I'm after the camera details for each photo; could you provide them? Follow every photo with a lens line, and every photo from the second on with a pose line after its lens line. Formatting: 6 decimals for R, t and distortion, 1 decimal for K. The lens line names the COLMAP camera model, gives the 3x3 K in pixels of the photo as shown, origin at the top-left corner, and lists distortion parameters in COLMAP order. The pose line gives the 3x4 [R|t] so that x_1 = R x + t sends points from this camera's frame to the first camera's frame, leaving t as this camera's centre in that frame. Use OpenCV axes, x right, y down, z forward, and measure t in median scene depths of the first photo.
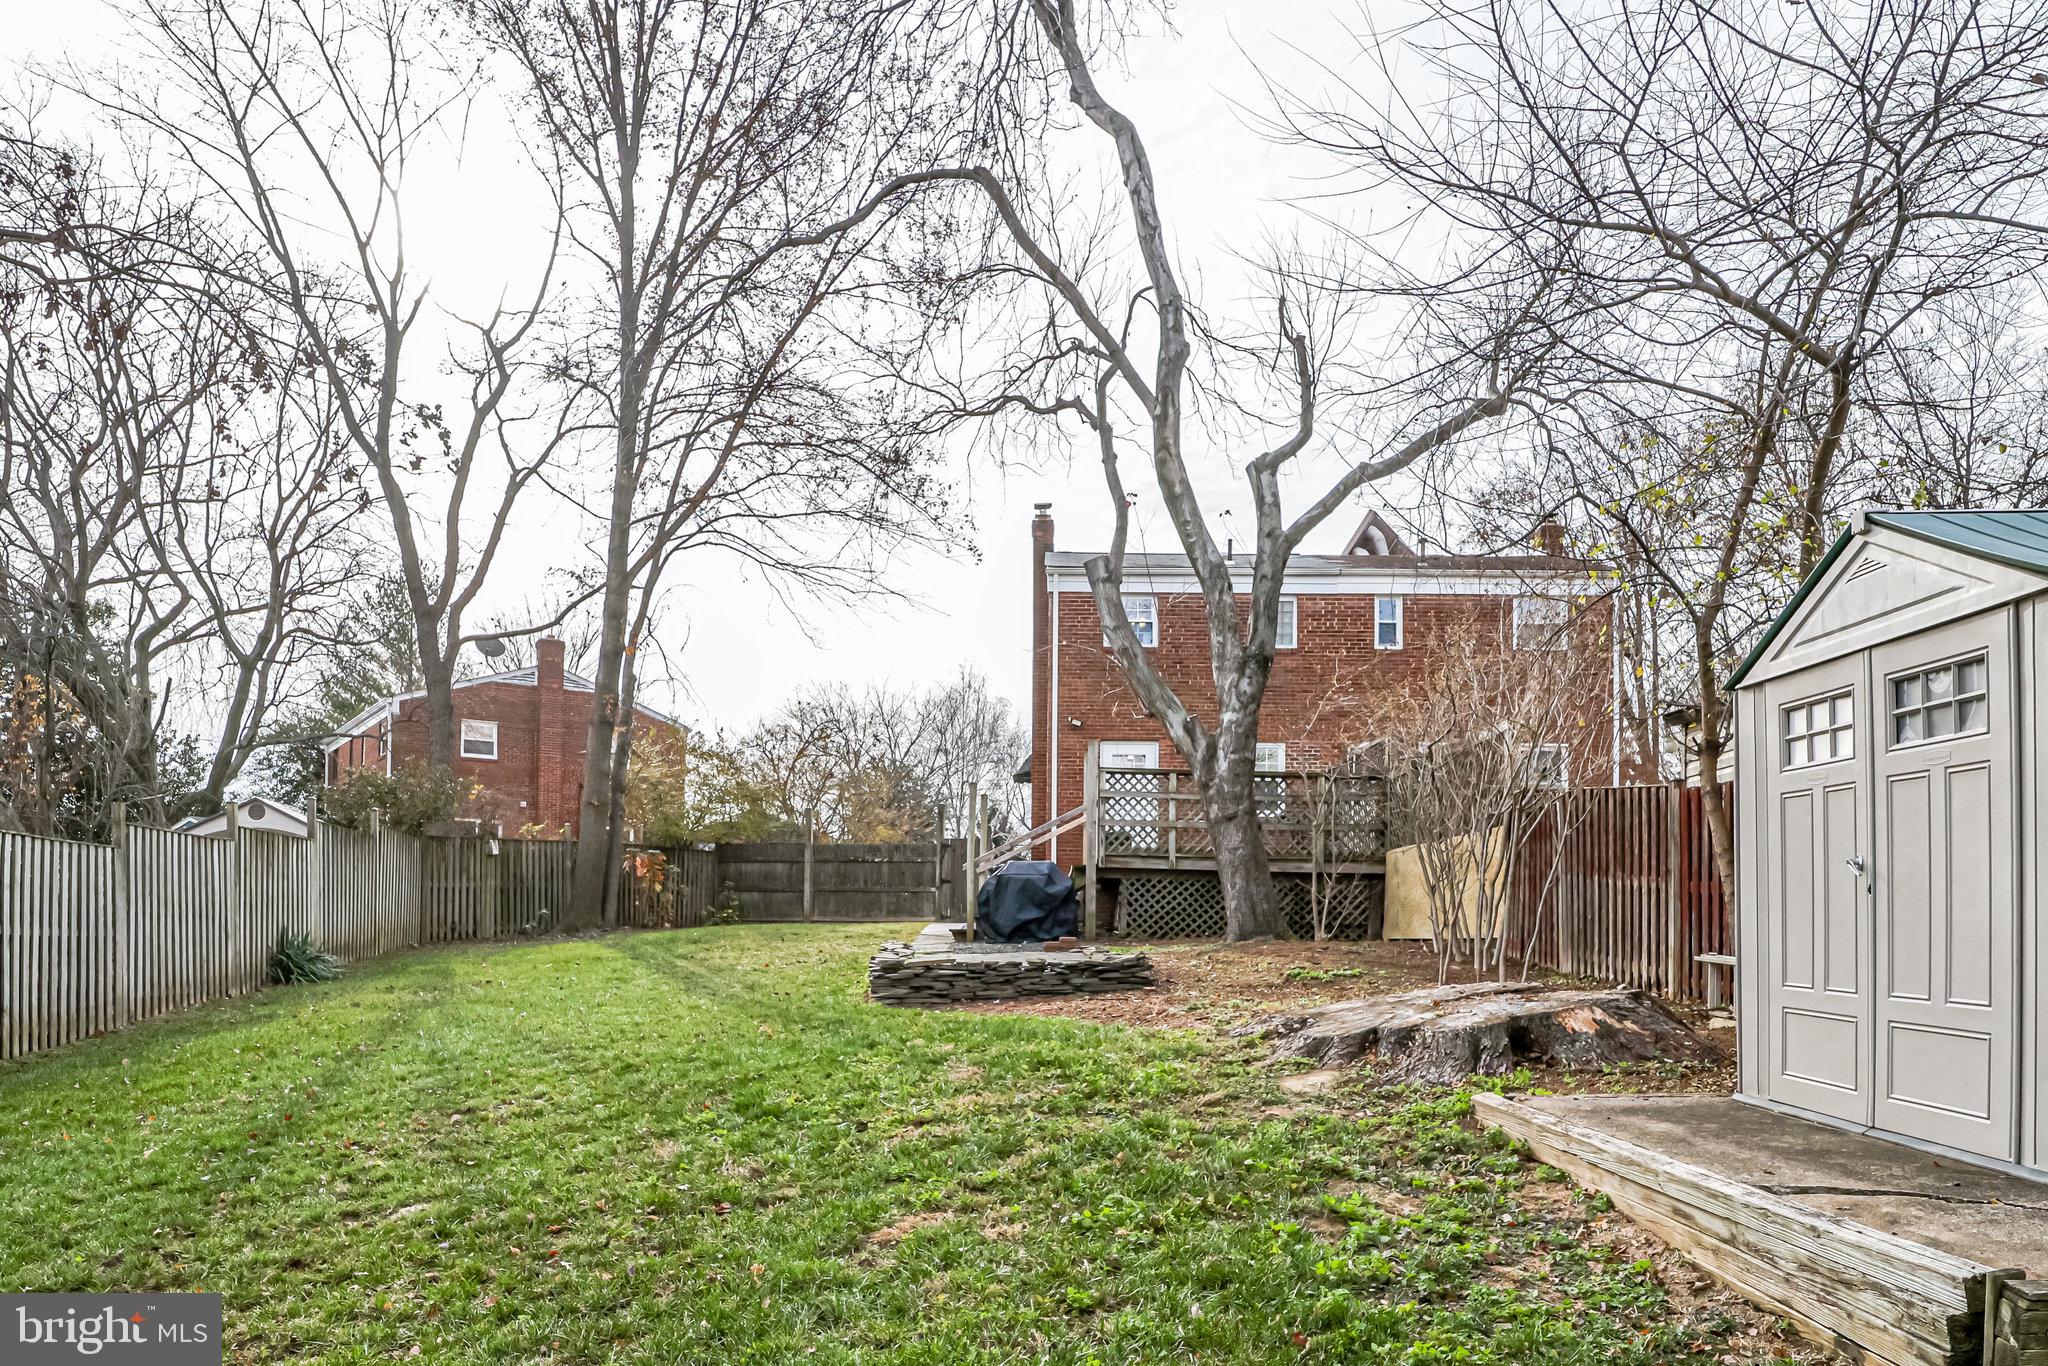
lens RADIAL K [[1332.0, 0, 1023.8], [0, 1332.0, 820.7], [0, 0, 1]] dist [0.006967, -0.000651]
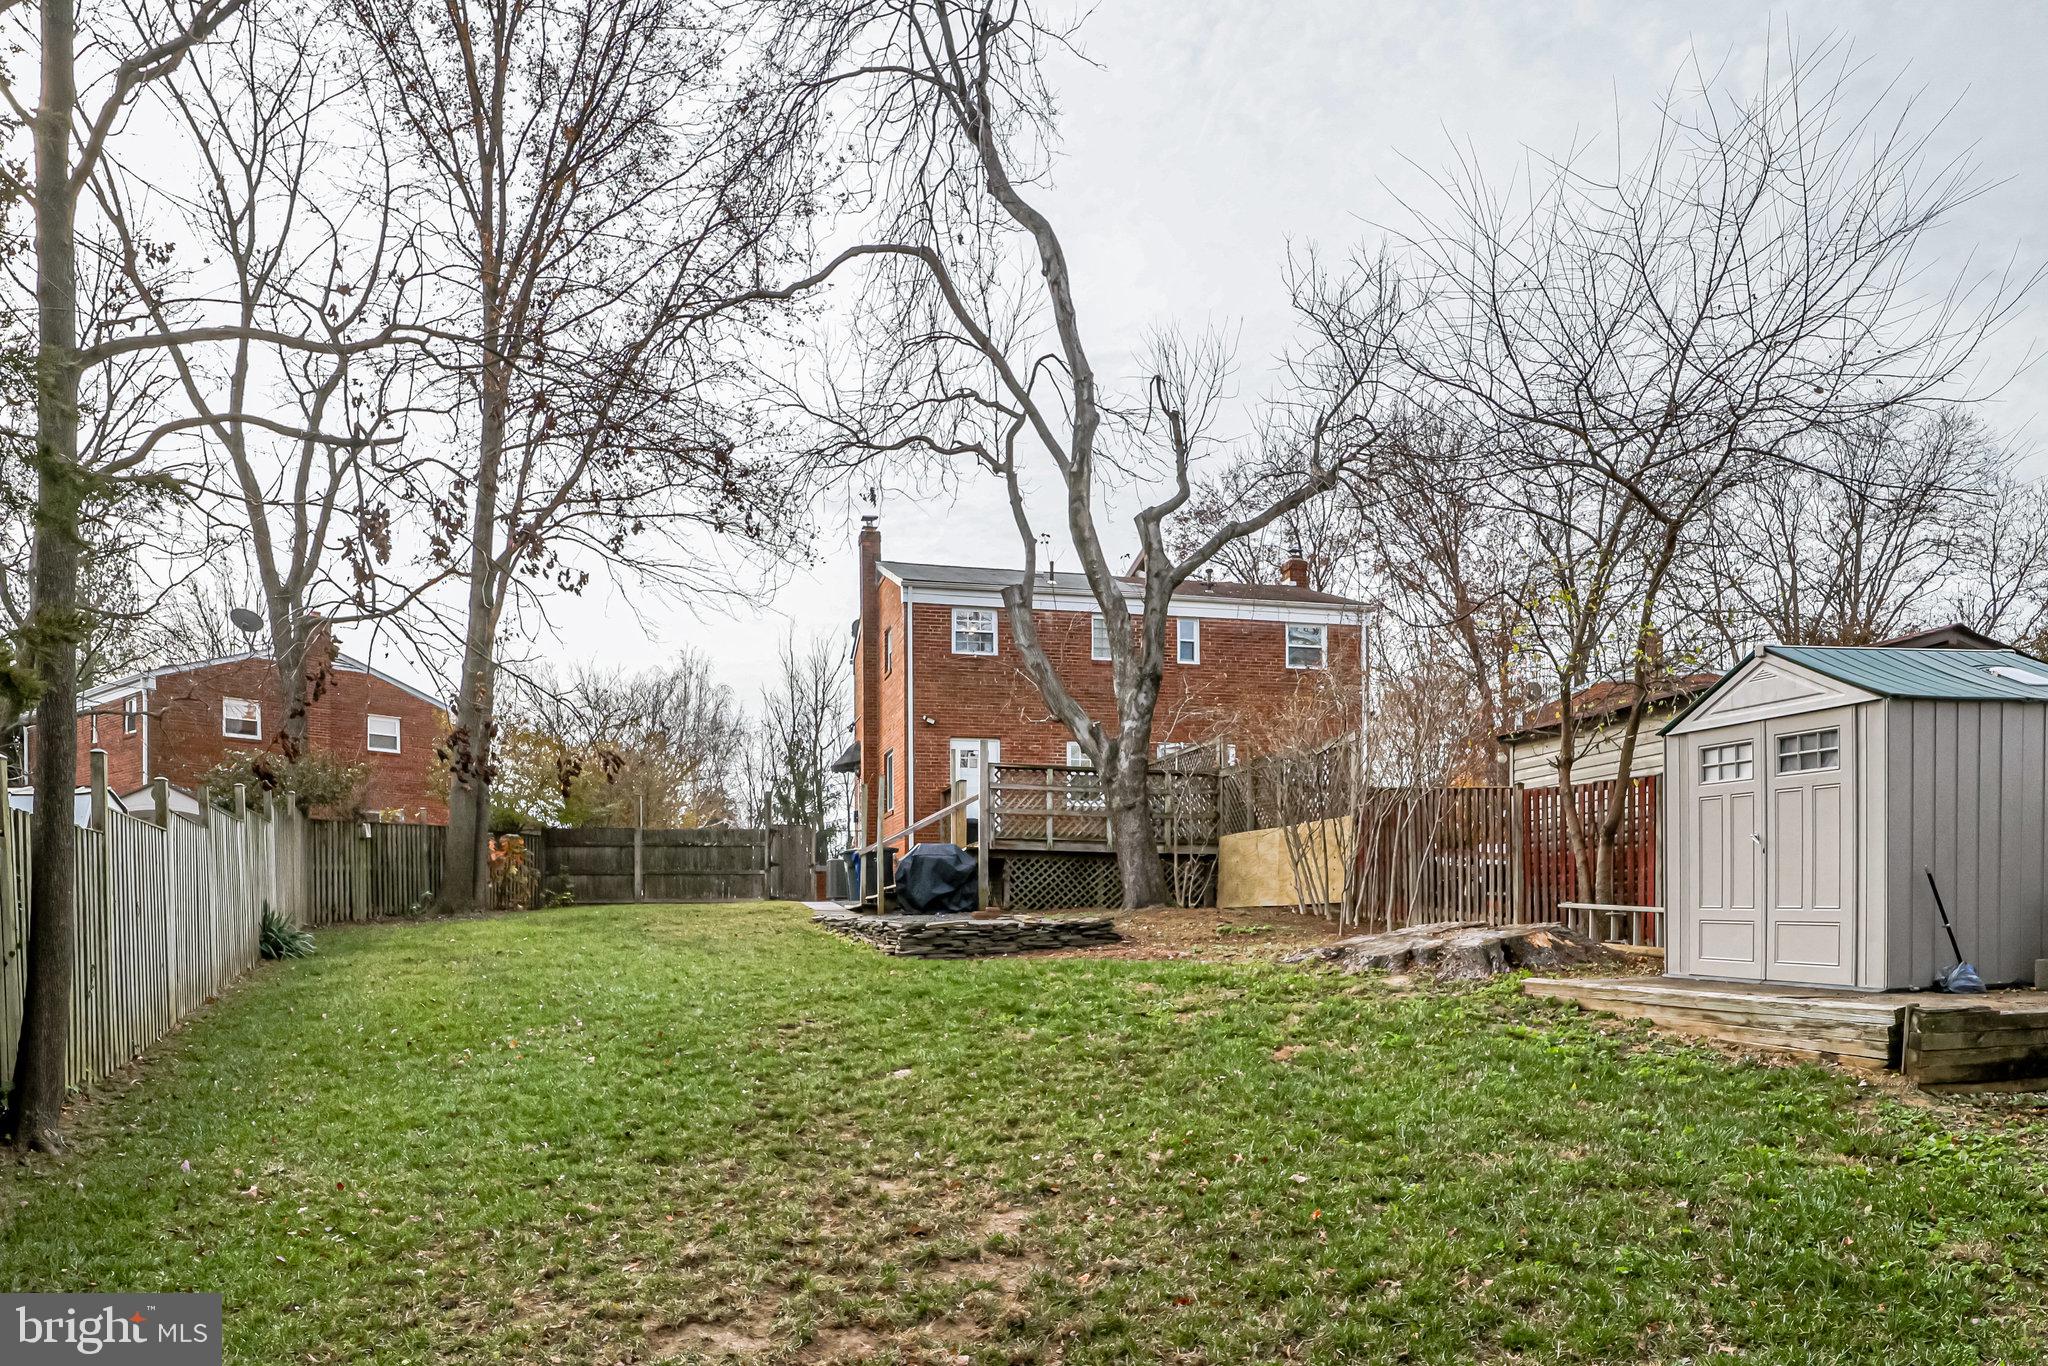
lens RADIAL K [[1332.0, 0, 1023.8], [0, 1332.0, 820.7], [0, 0, 1]] dist [0.006967, -0.000651]
pose [[0.969316, 0.004439, 0.245778, -0.234105], [-0.006749, 0.999941, 0.008554, 0.000160], [-0.245725, -0.009950, 0.969288, -0.154222]]
